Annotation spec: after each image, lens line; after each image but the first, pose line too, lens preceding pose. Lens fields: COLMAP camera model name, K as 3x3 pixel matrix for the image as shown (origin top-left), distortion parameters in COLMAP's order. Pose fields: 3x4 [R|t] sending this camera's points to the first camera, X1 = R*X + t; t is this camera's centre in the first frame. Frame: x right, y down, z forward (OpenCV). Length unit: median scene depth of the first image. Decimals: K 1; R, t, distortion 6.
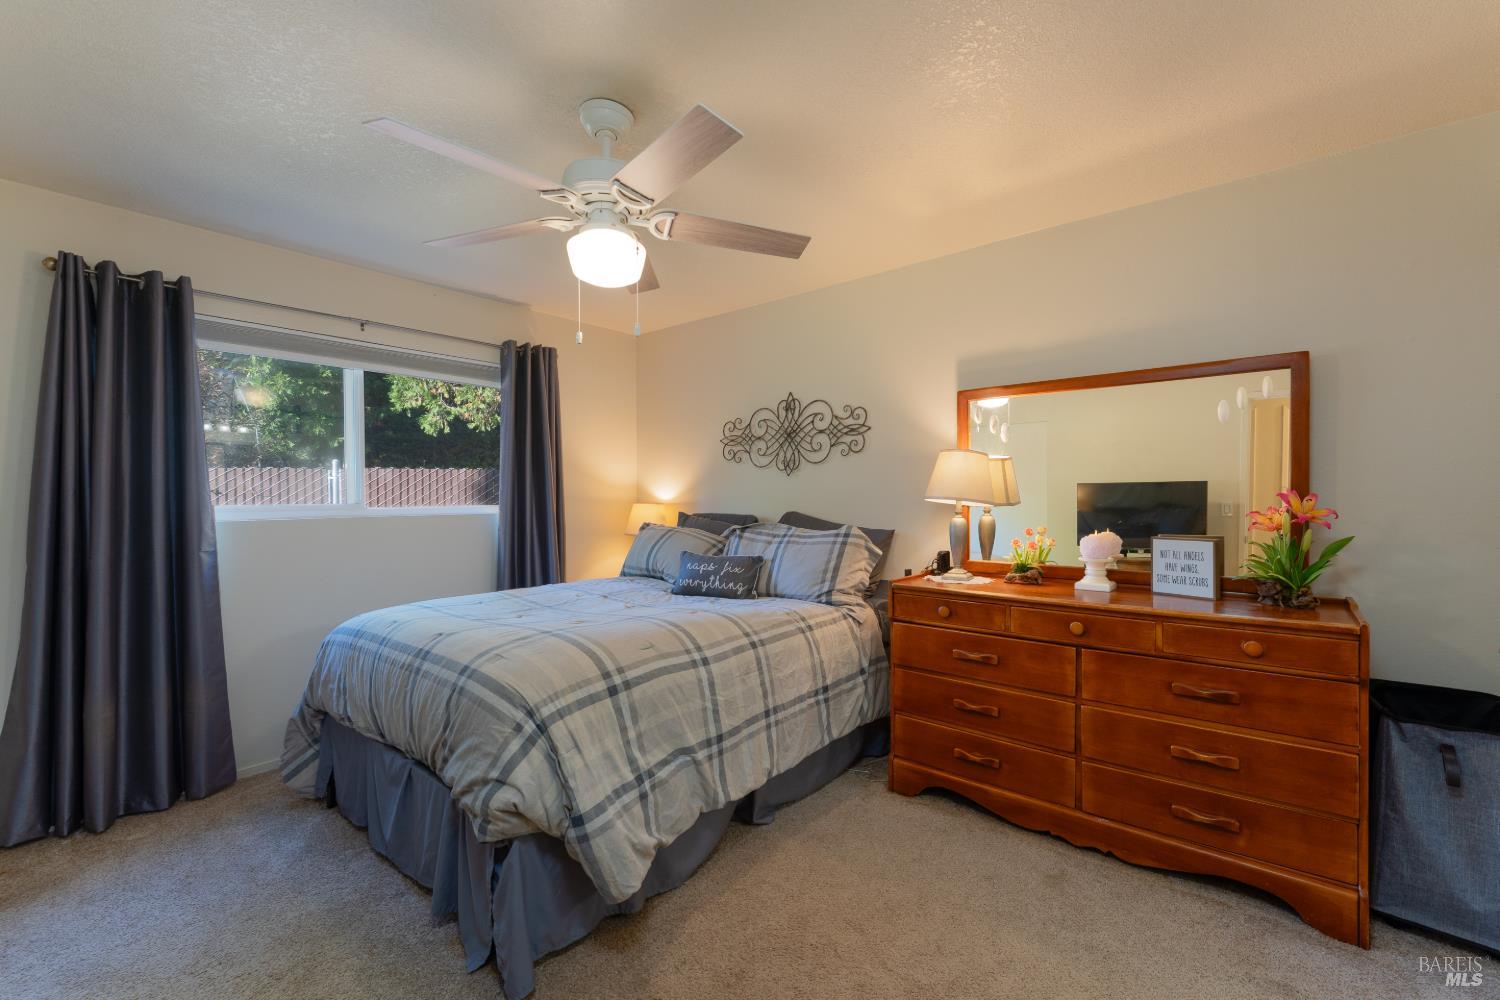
lens RADIAL K [[595.7, 0, 750.0], [0, 595.7, 500.0], [0, 0, 1]] dist [0.002354, 0.000071]
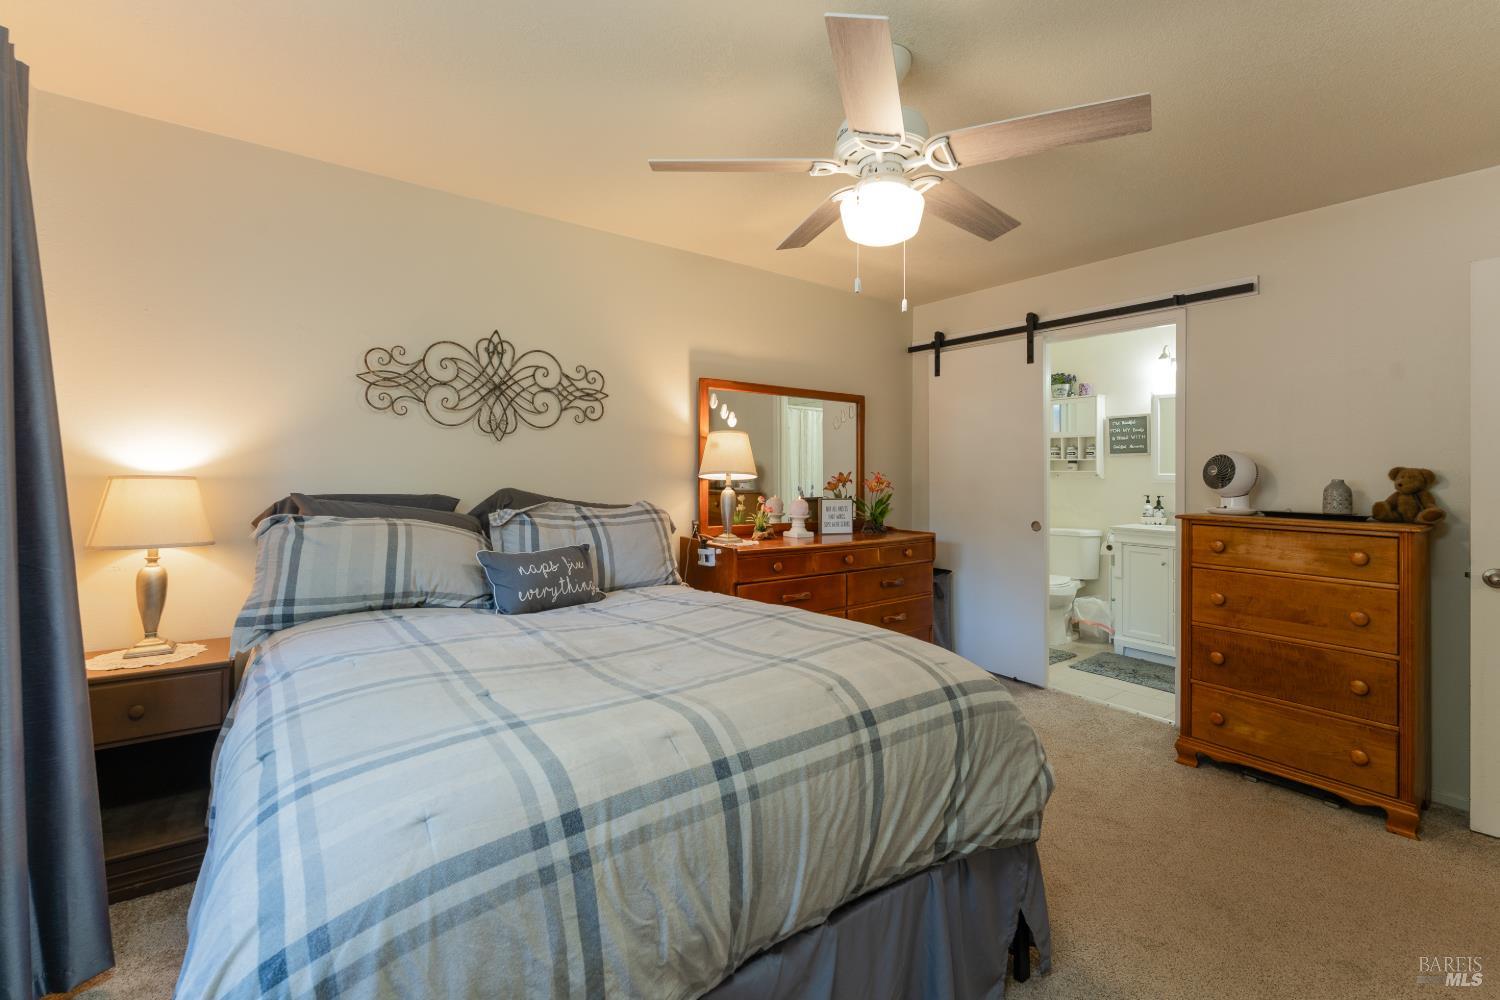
lens RADIAL K [[645.8, 0, 743.7], [0, 645.8, 469.7], [0, 0, 1]] dist [-0.000273, -0.000012]
pose [[0.248988, 0.012746, 0.968423, -0.683775], [-0.001518, 0.999917, -0.012770, 0.005527], [-0.968505, 0.001710, 0.248987, 0.525896]]
